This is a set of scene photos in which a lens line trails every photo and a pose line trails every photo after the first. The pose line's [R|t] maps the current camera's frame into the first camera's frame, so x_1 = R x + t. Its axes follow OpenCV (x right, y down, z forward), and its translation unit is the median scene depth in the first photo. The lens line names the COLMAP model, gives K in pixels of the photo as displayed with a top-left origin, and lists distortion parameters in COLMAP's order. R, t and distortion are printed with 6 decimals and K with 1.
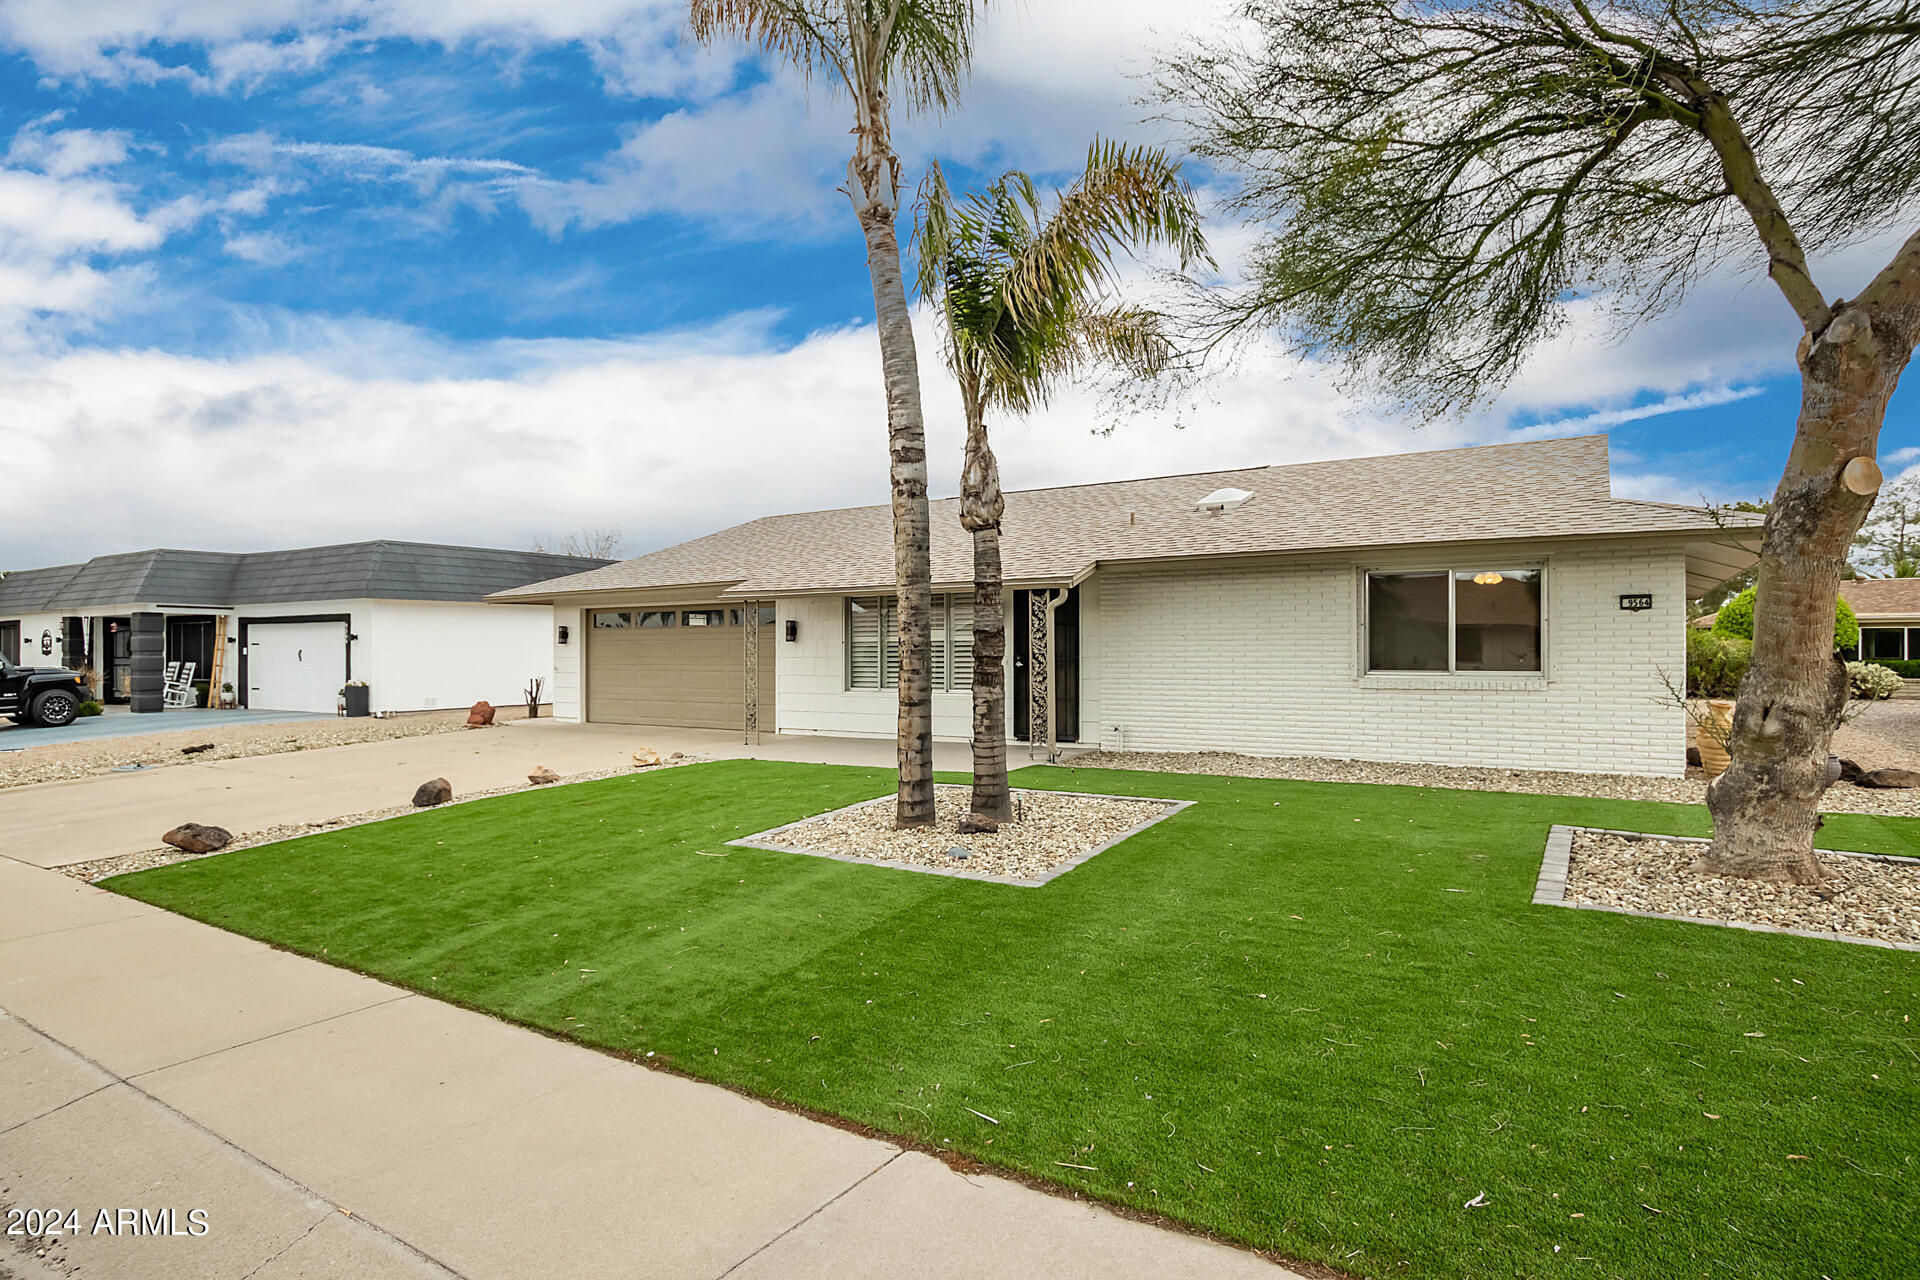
lens RADIAL K [[1059.4, 0, 960.0], [0, 1059.4, 640.0], [0, 0, 1]] dist [-0.032020, 0.000132]
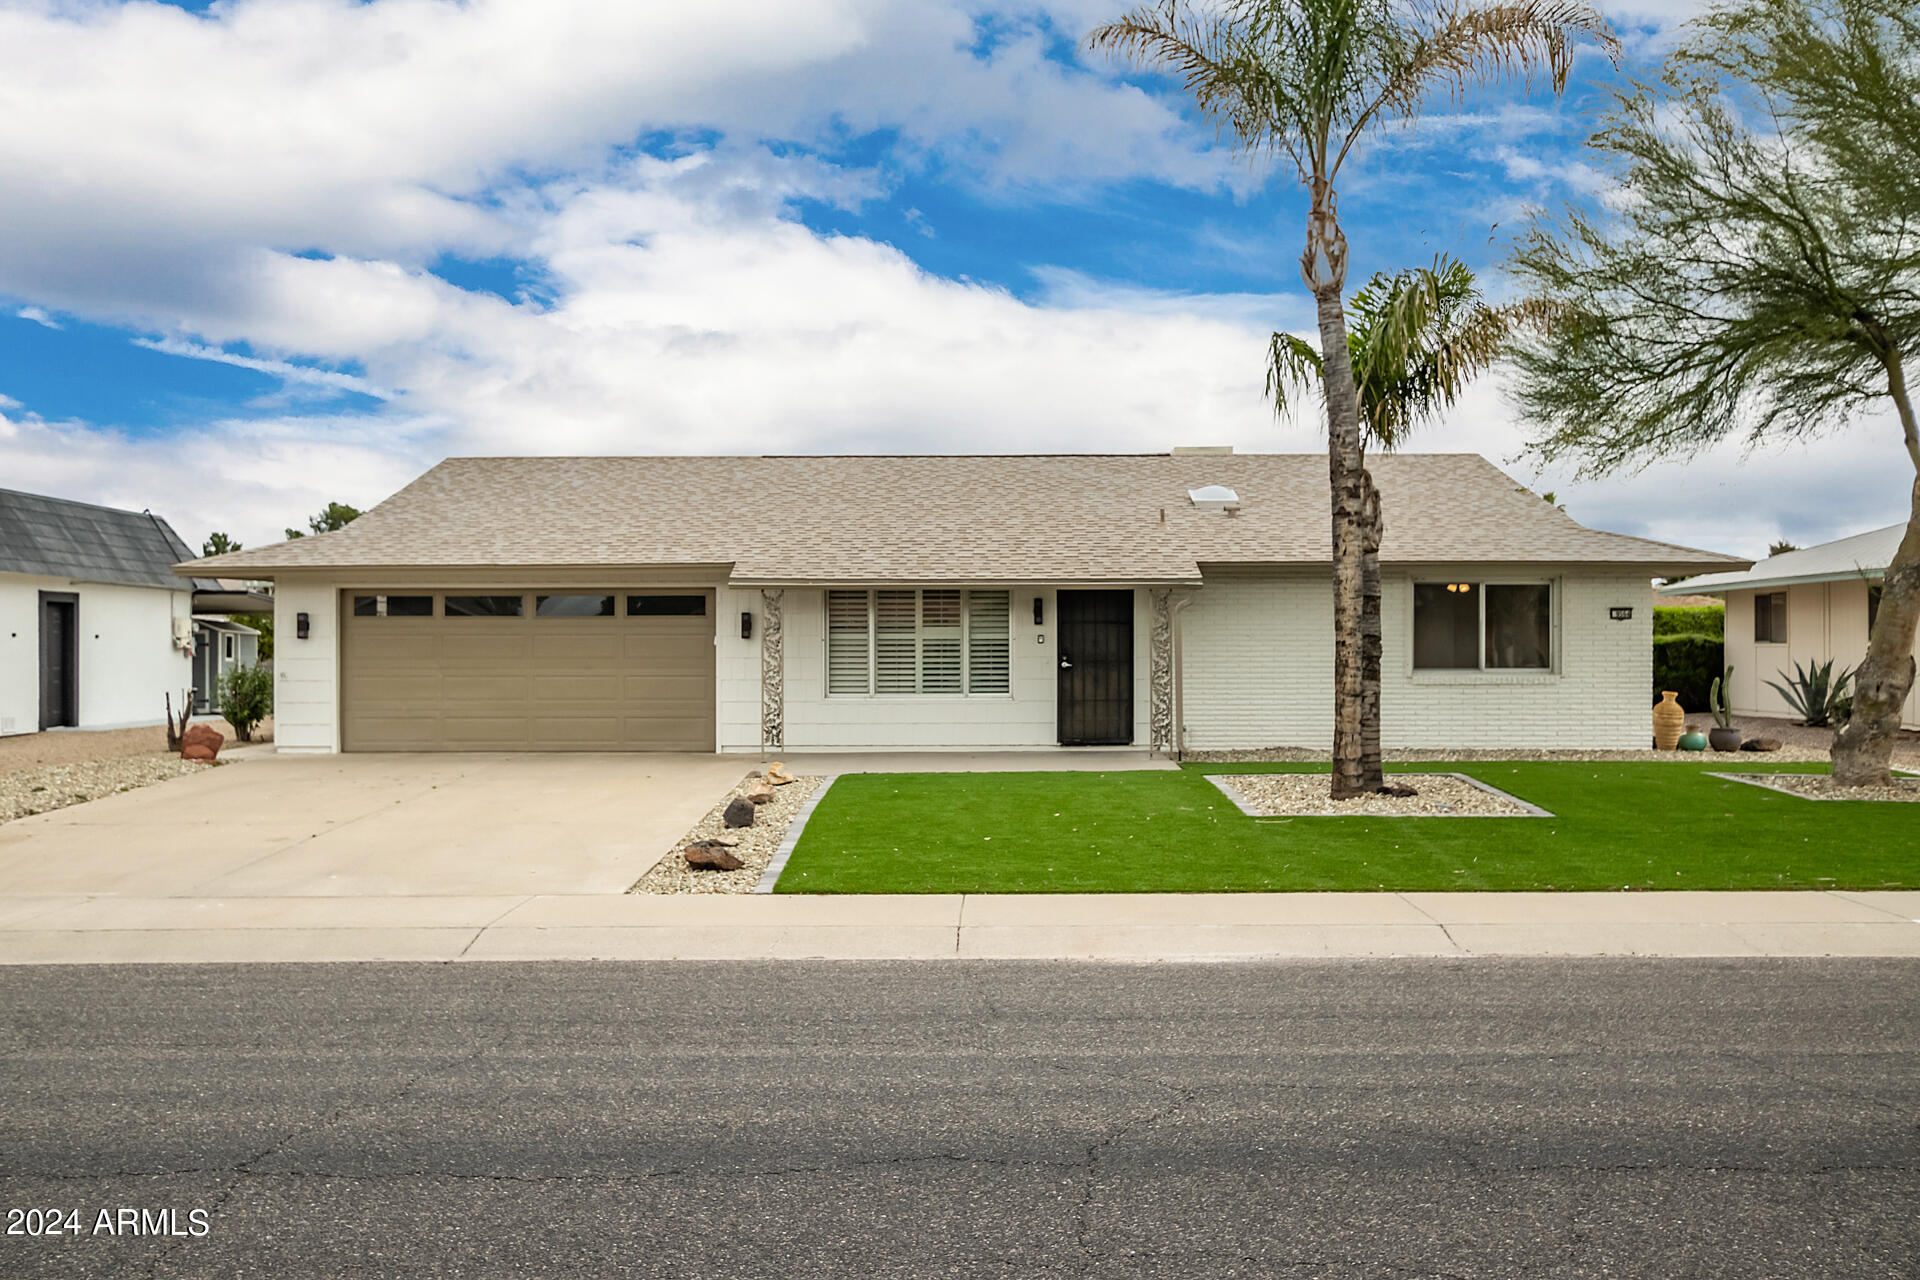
lens RADIAL K [[1762.2, 0, 960.0], [0, 1762.2, 640.0], [0, 0, 1]] dist [0.012983, 0.000234]
pose [[0.833361, 0.004515, 0.552711, -1.375853], [-0.007675, 0.999965, 0.003405, -0.006026], [-0.552676, -0.007079, 0.833366, -0.394757]]
